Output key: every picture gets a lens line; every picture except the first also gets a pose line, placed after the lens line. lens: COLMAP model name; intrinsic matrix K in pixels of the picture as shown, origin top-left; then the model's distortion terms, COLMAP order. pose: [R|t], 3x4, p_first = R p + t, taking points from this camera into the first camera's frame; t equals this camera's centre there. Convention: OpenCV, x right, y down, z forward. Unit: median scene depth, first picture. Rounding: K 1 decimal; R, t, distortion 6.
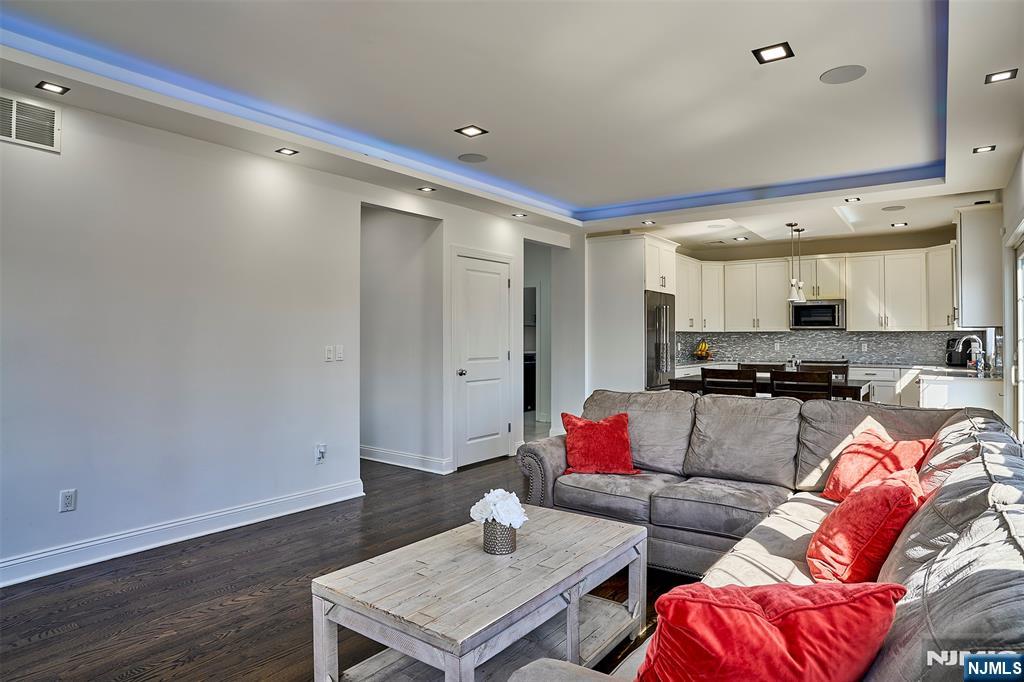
lens RADIAL K [[596.4, 0, 517.9], [0, 596.4, 331.3], [0, 0, 1]] dist [-0.059321, 0.003794]
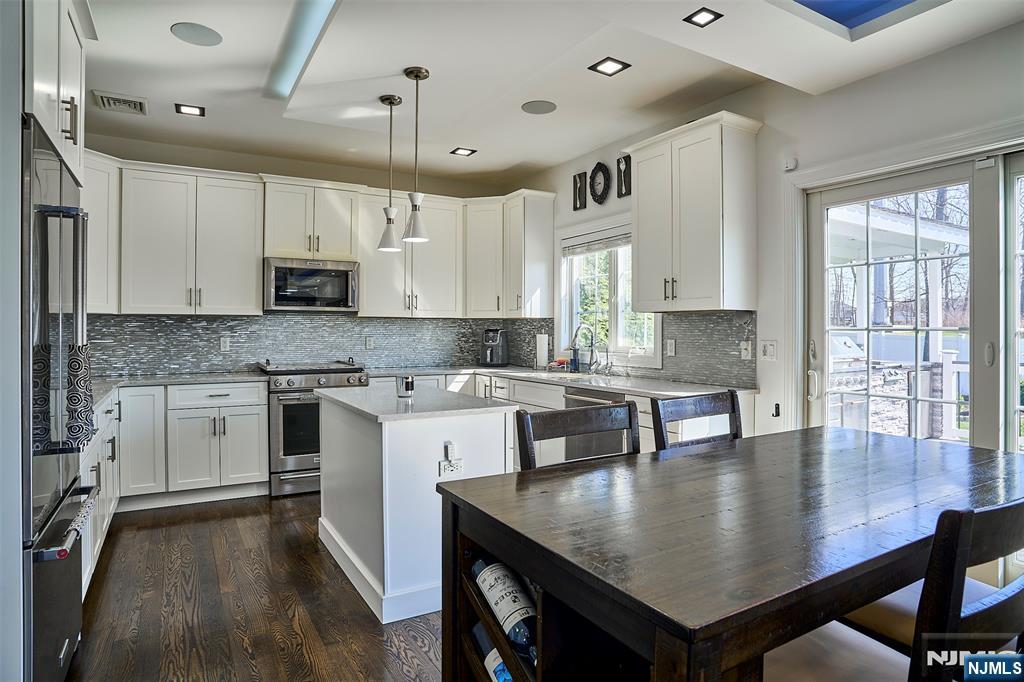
lens RADIAL K [[596.4, 0, 517.9], [0, 596.4, 331.3], [0, 0, 1]] dist [-0.059321, 0.003794]
pose [[0.382683, -0.003844, 0.923872, 0.061456], [-0.013184, 0.999867, 0.009621, 0.006946], [-0.923786, -0.015862, 0.382581, 0.617642]]
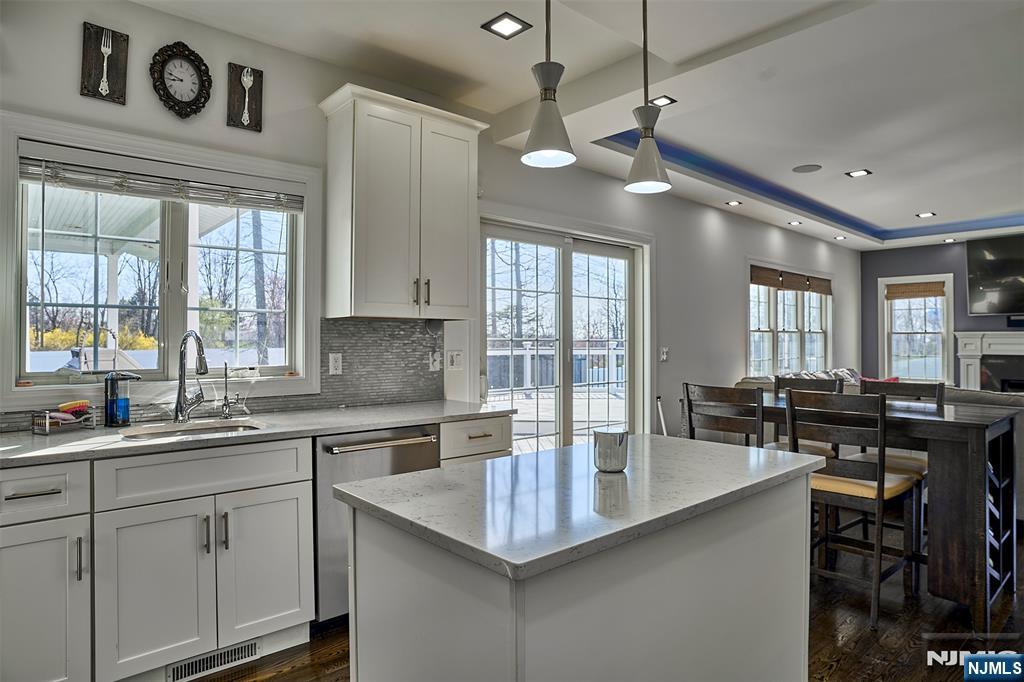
lens RADIAL K [[596.4, 0, 517.9], [0, 596.4, 331.3], [0, 0, 1]] dist [-0.059321, 0.003794]
pose [[-0.979468, -0.000763, 0.201597, 0.372423], [-0.005914, 0.999671, -0.024952, 0.011342], [-0.201512, -0.025632, -0.979151, 1.023170]]
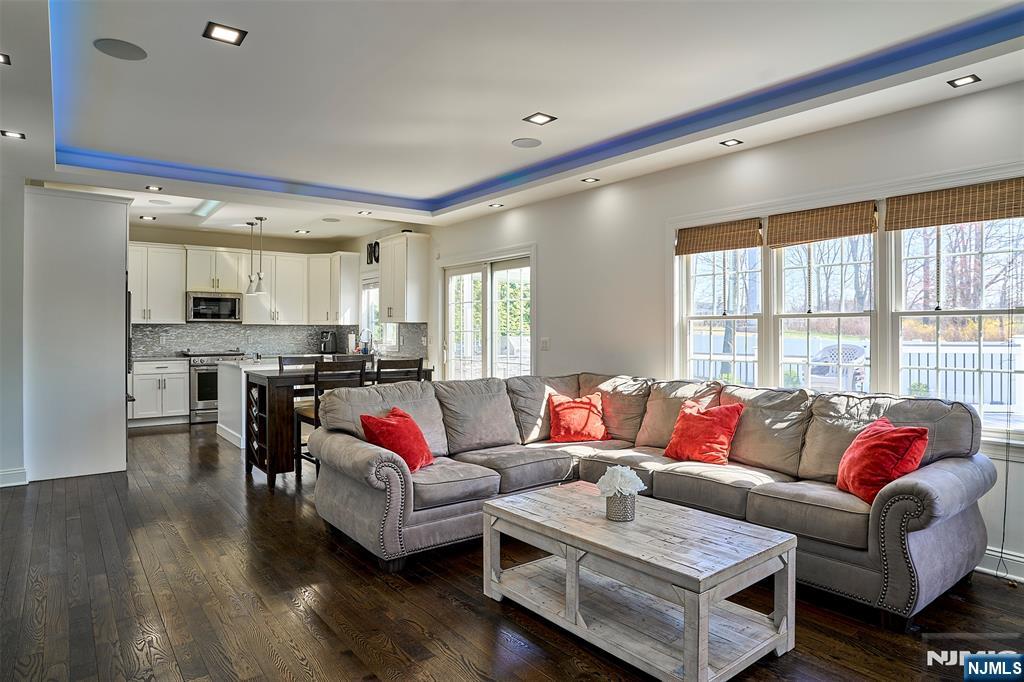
lens RADIAL K [[596.4, 0, 517.9], [0, 596.4, 331.3], [0, 0, 1]] dist [-0.059321, 0.003794]
pose [[0.254221, -0.000371, 0.967146, -0.329443], [-0.011902, 0.999923, 0.003512, 0.002762], [-0.967073, -0.012403, 0.254197, 0.259528]]
